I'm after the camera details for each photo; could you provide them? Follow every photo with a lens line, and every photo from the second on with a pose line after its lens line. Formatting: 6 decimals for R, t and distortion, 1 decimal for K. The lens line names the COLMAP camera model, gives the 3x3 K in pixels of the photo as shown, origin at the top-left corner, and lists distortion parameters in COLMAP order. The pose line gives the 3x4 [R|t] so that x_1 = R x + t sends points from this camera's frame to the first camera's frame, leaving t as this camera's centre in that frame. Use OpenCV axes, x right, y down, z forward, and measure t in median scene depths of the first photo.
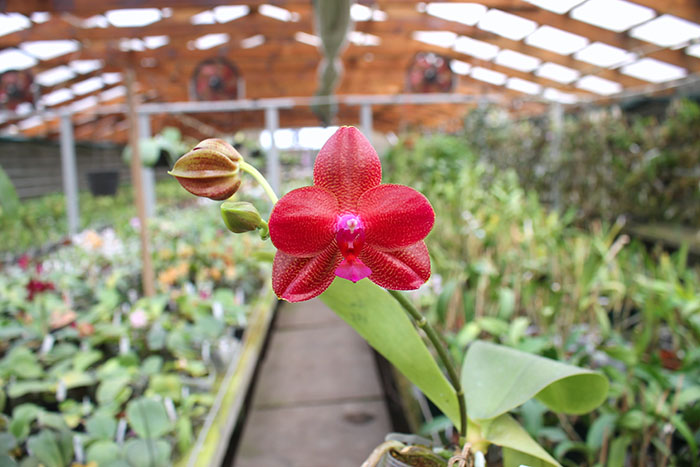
lens RADIAL K [[602.6, 0, 353.4], [0, 602.6, 230.1], [0, 0, 1]] dist [-0.156012, 0.064868]
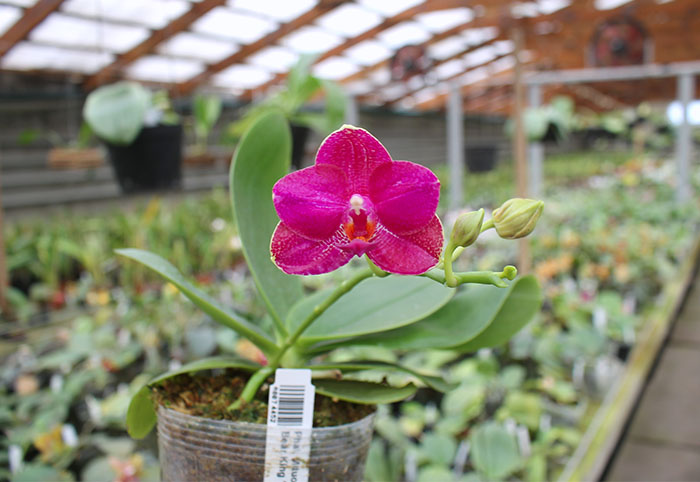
lens RADIAL K [[630.6, 0, 352.2], [0, 630.6, 240.8], [0, 0, 1]] dist [-0.106316, -0.015502]
pose [[0.812630, 0.092557, -0.575384, -0.014527], [-0.063563, 0.995494, 0.070366, -0.006601], [0.579304, -0.020608, 0.814851, 0.064624]]
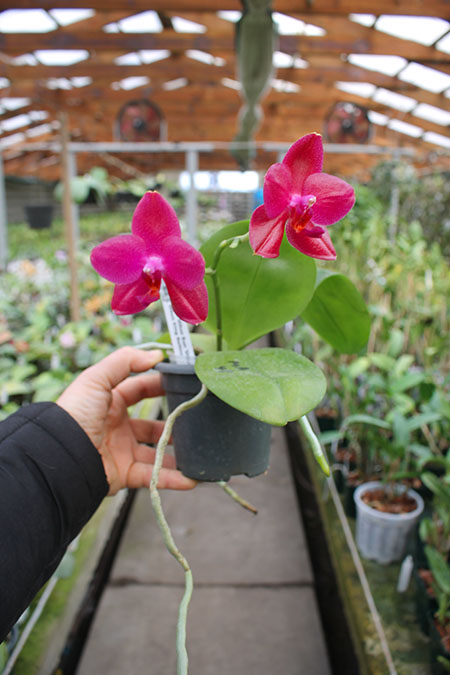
lens RADIAL K [[581.0, 0, 227.6], [0, 581.0, 353.2], [0, 0, 1]] dist [-0.156012, 0.064868]
pose [[0.996667, 0.058592, -0.056755, 0.002492], [-0.050196, 0.988951, 0.139487, 0.004037], [0.064301, -0.136173, 0.988596, -0.038909]]
